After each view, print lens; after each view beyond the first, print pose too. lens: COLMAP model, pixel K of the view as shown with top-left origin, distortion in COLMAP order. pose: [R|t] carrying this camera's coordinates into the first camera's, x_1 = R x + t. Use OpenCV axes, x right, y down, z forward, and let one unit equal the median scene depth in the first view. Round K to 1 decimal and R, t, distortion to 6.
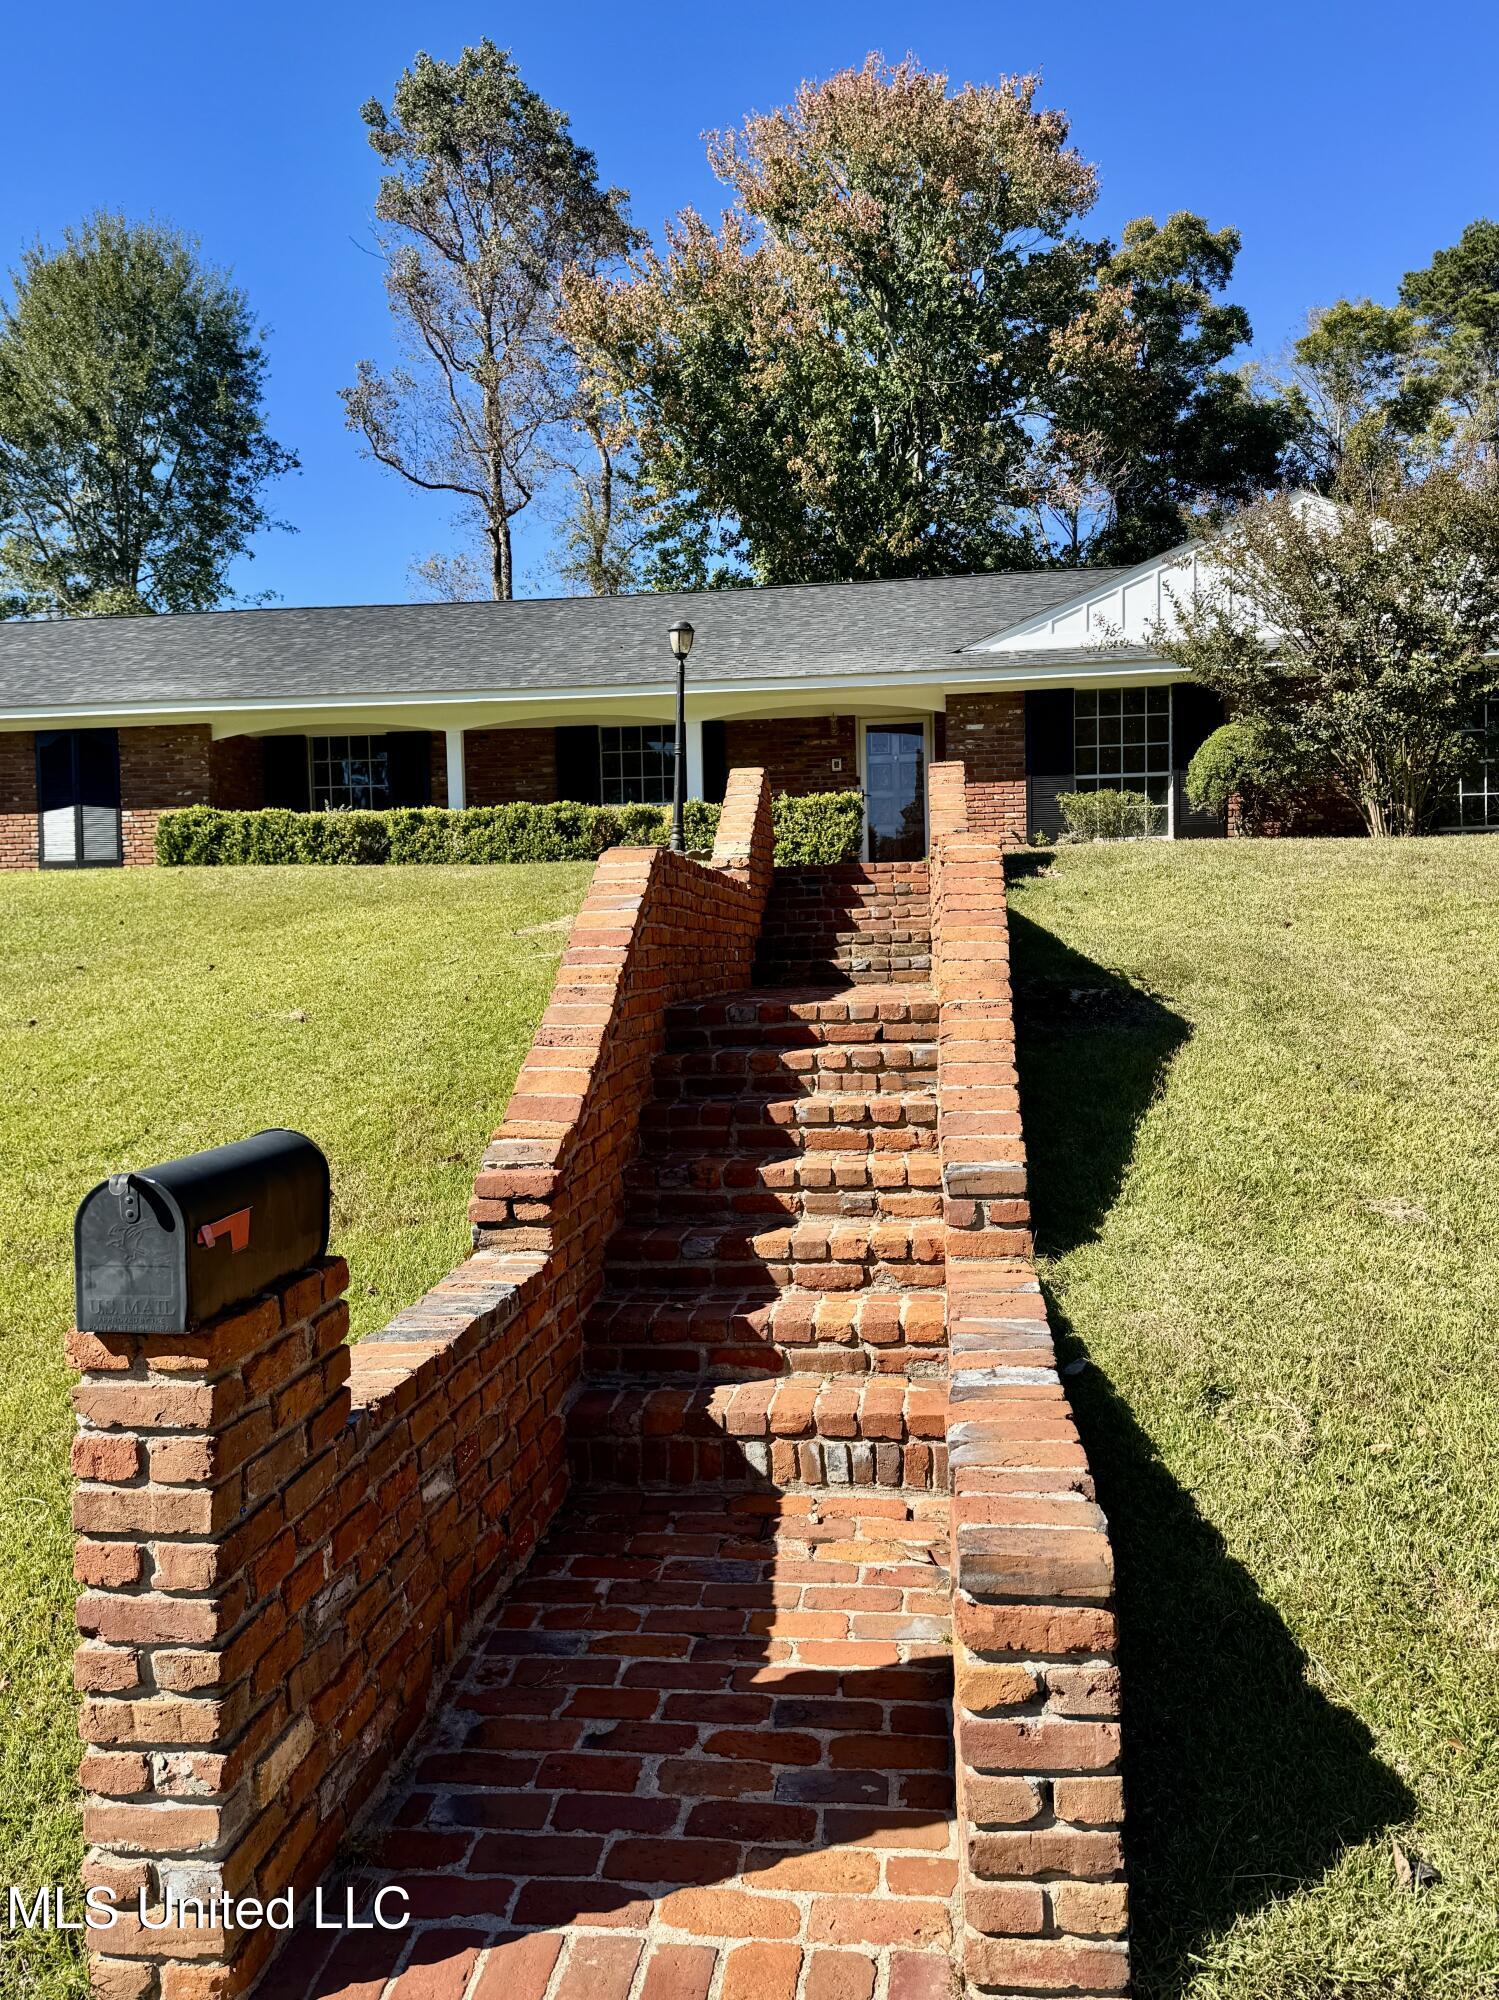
lens RADIAL K [[1407.7, 0, 742.6], [0, 1407.7, 976.8], [0, 0, 1]] dist [0.201355, -0.358842]
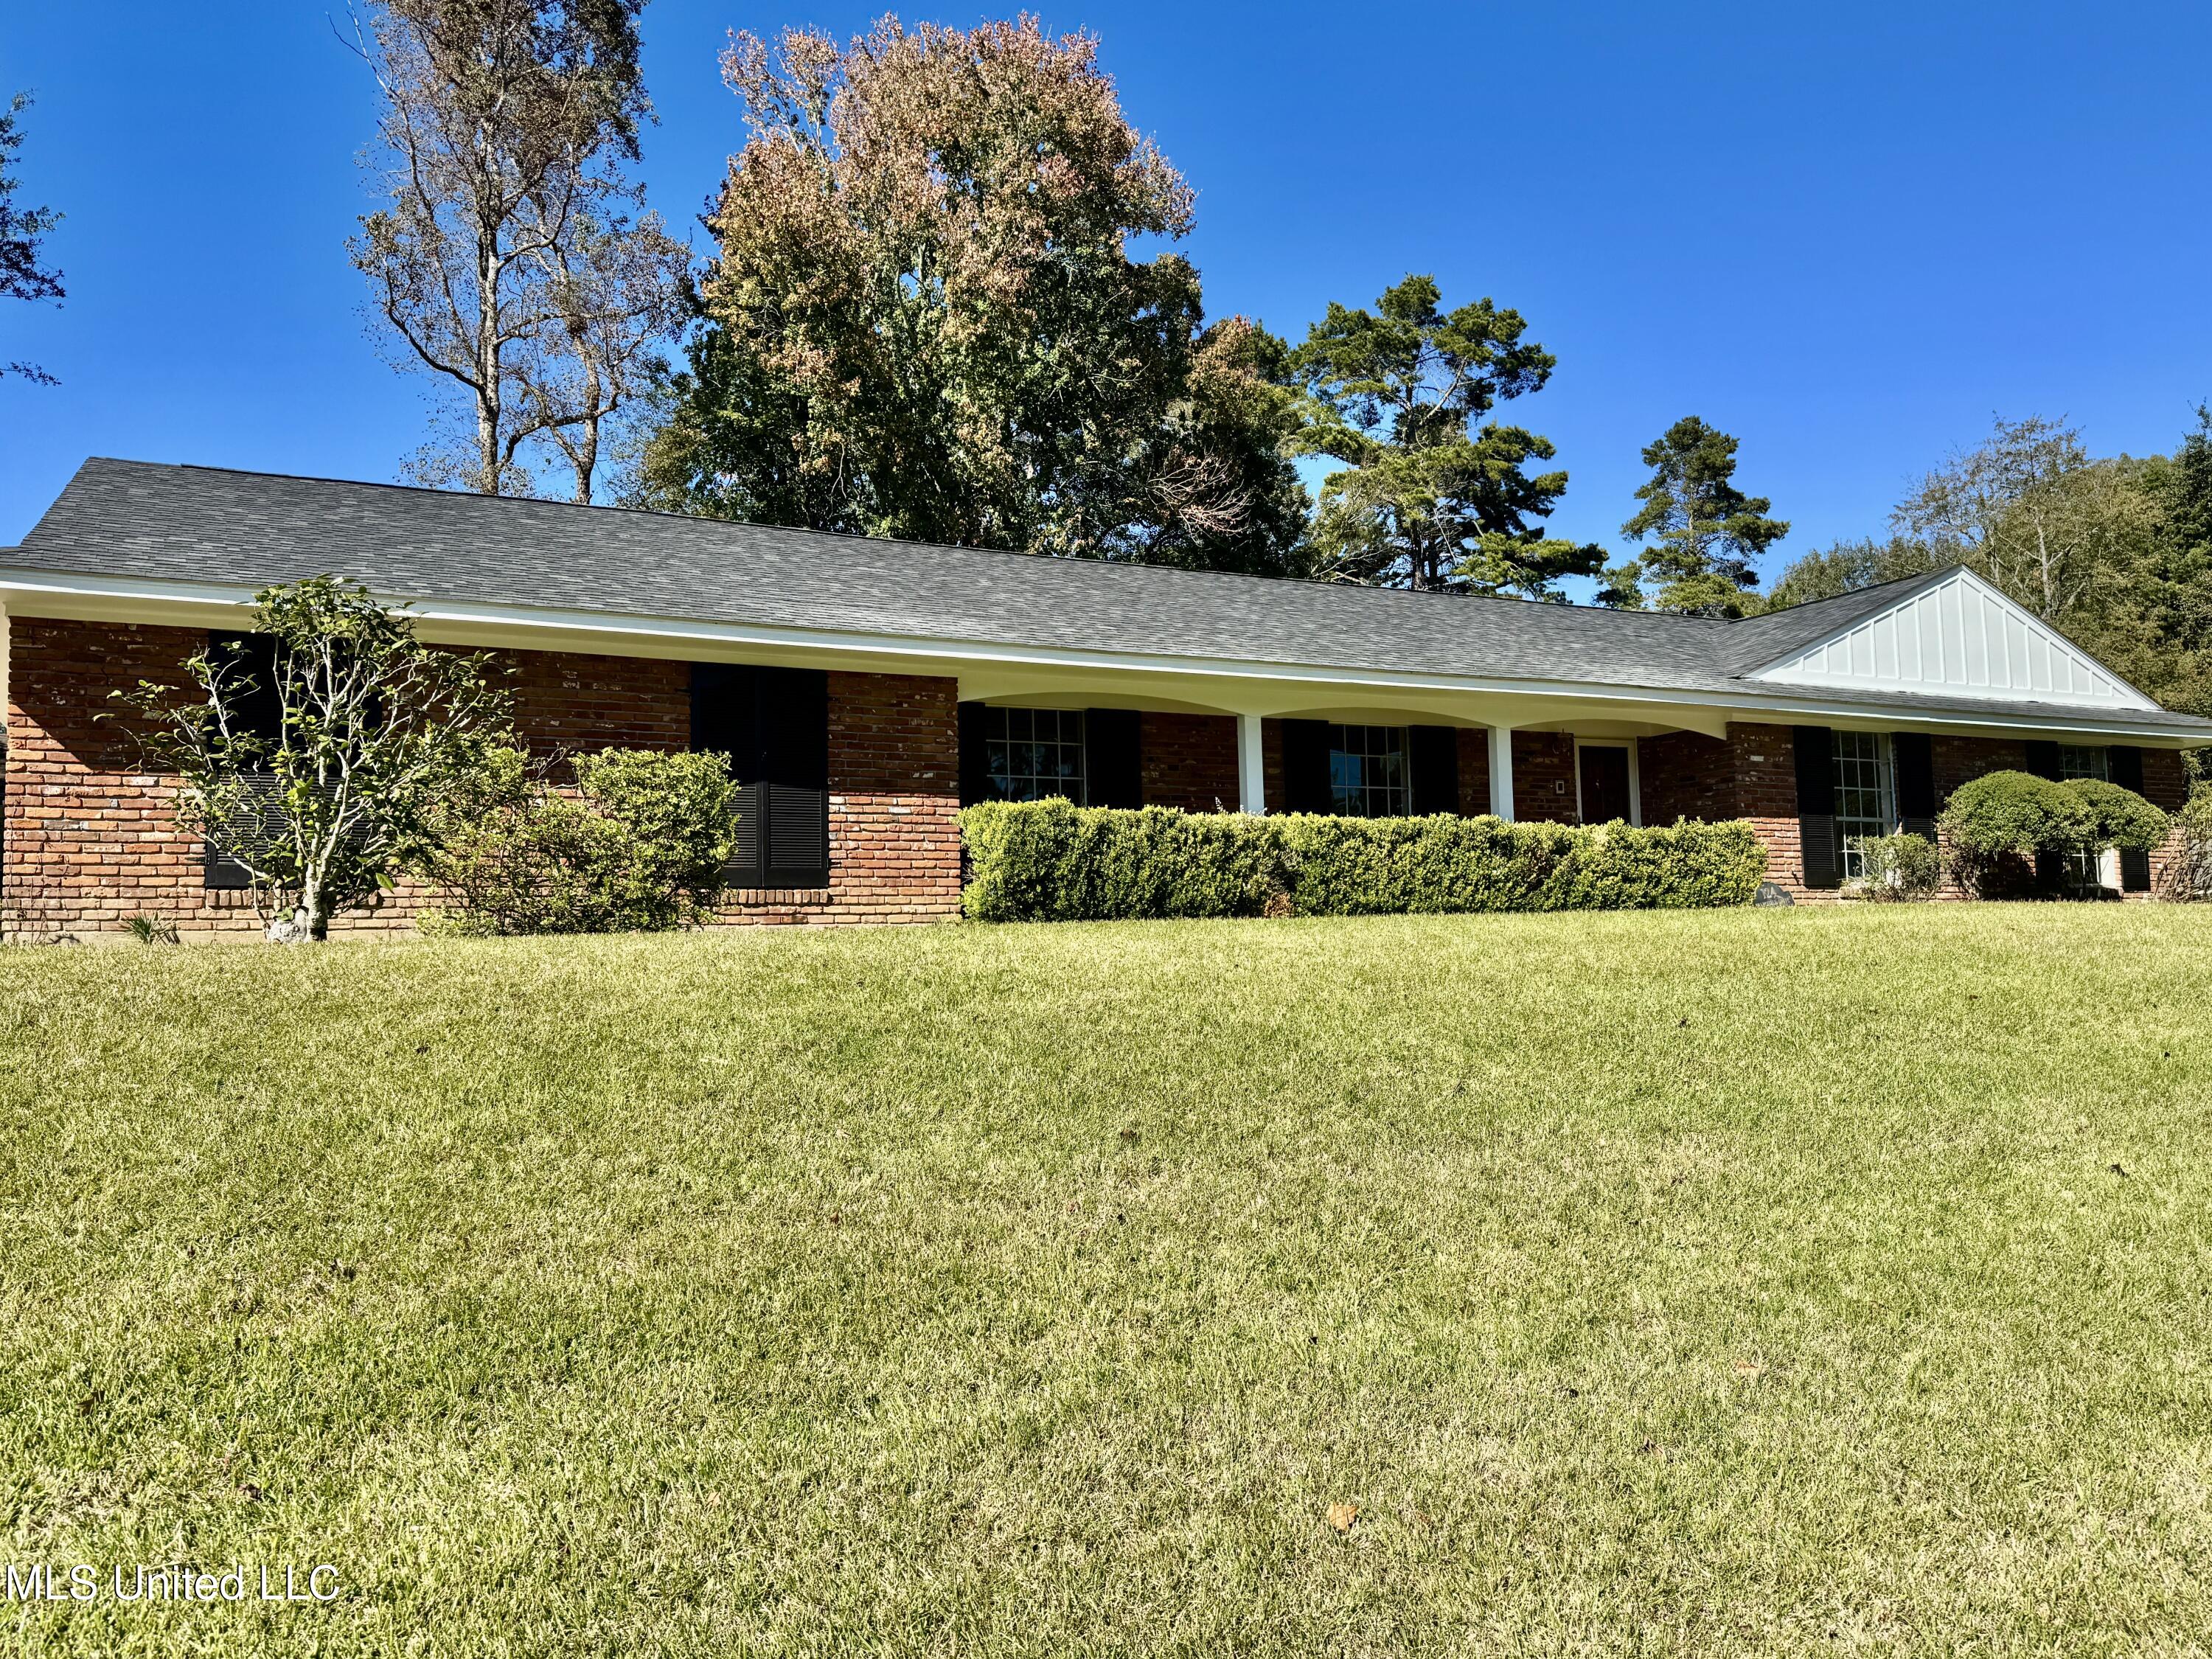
lens RADIAL K [[1556.9, 0, 1098.4], [0, 1556.9, 836.8], [0, 0, 1]] dist [0.201355, -0.358842]
pose [[0.857716, 0.046038, 0.512058, -0.734801], [0.005970, 0.995024, -0.099460, -0.022480], [-0.514089, 0.088366, 0.853173, 0.329553]]
